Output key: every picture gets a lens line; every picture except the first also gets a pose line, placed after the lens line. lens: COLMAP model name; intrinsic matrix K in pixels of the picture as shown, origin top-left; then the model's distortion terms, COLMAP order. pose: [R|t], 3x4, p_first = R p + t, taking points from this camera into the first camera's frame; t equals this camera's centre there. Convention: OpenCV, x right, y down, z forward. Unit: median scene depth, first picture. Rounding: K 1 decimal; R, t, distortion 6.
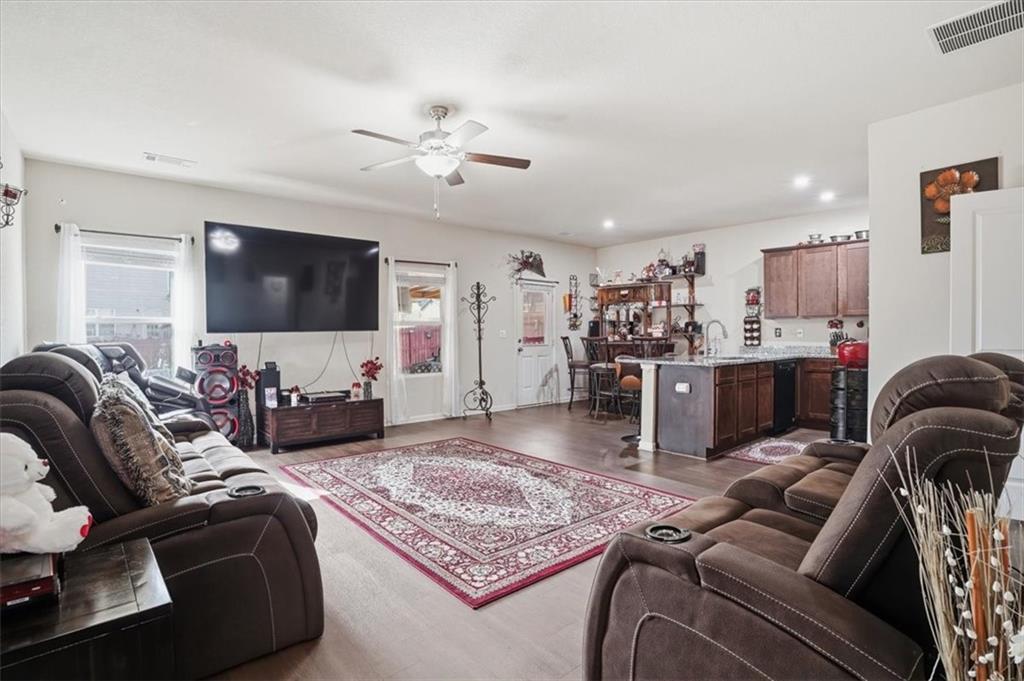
lens RADIAL K [[497.7, 0, 509.4], [0, 497.7, 343.8], [0, 0, 1]] dist [-0.069700, 0.026526]
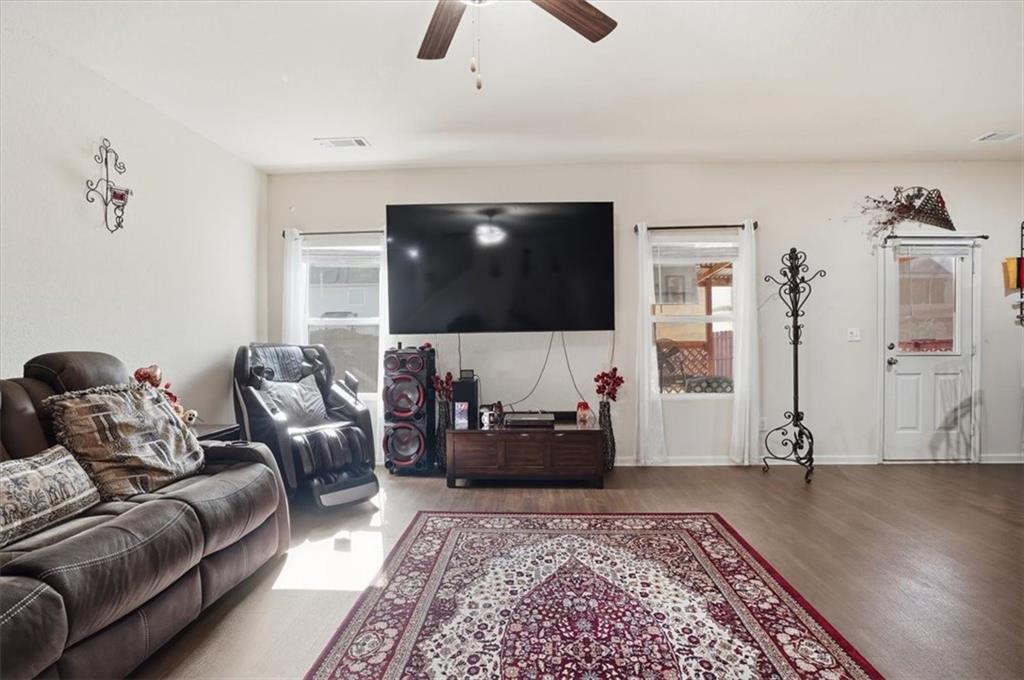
lens RADIAL K [[497.7, 0, 509.4], [0, 497.7, 343.3], [0, 0, 1]] dist [-0.069700, 0.026526]
pose [[0.723266, 0.010091, -0.690496, 0.099684], [-0.010043, 0.999941, 0.004093, -0.008307], [0.690496, 0.003974, 0.723325, 0.351523]]
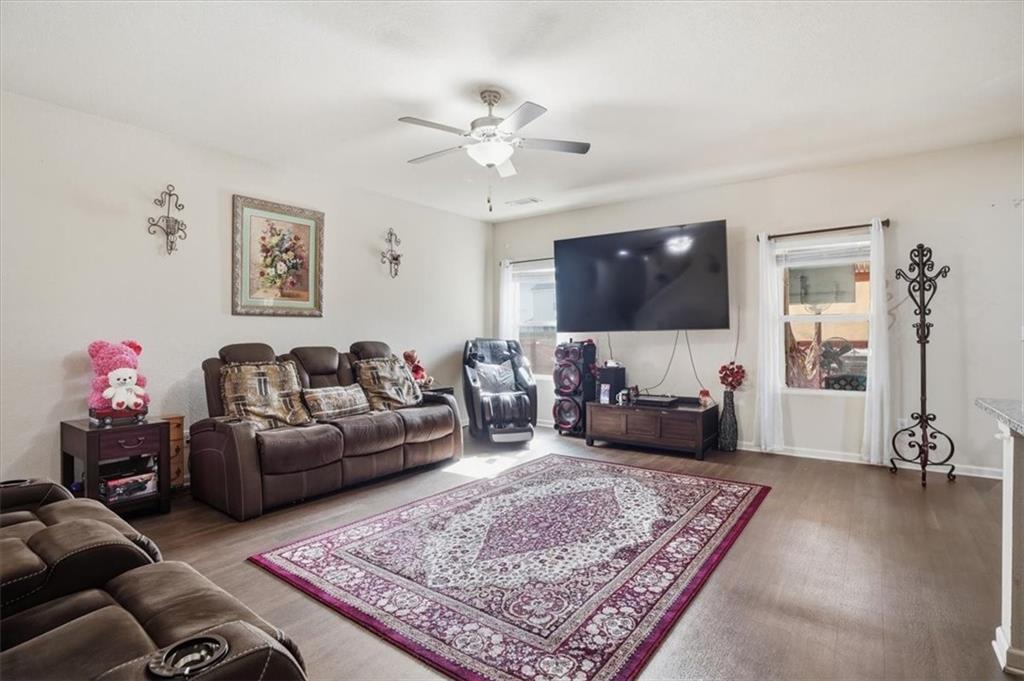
lens RADIAL K [[502.3, 0, 512.1], [0, 502.3, 334.2], [0, 0, 1]] dist [-0.049371, 0.000887]
pose [[0.220248, 0.001827, -0.975442, 0.399192], [-0.015460, 0.999879, -0.001618, -0.010296], [0.975321, 0.015437, 0.220249, 0.425962]]
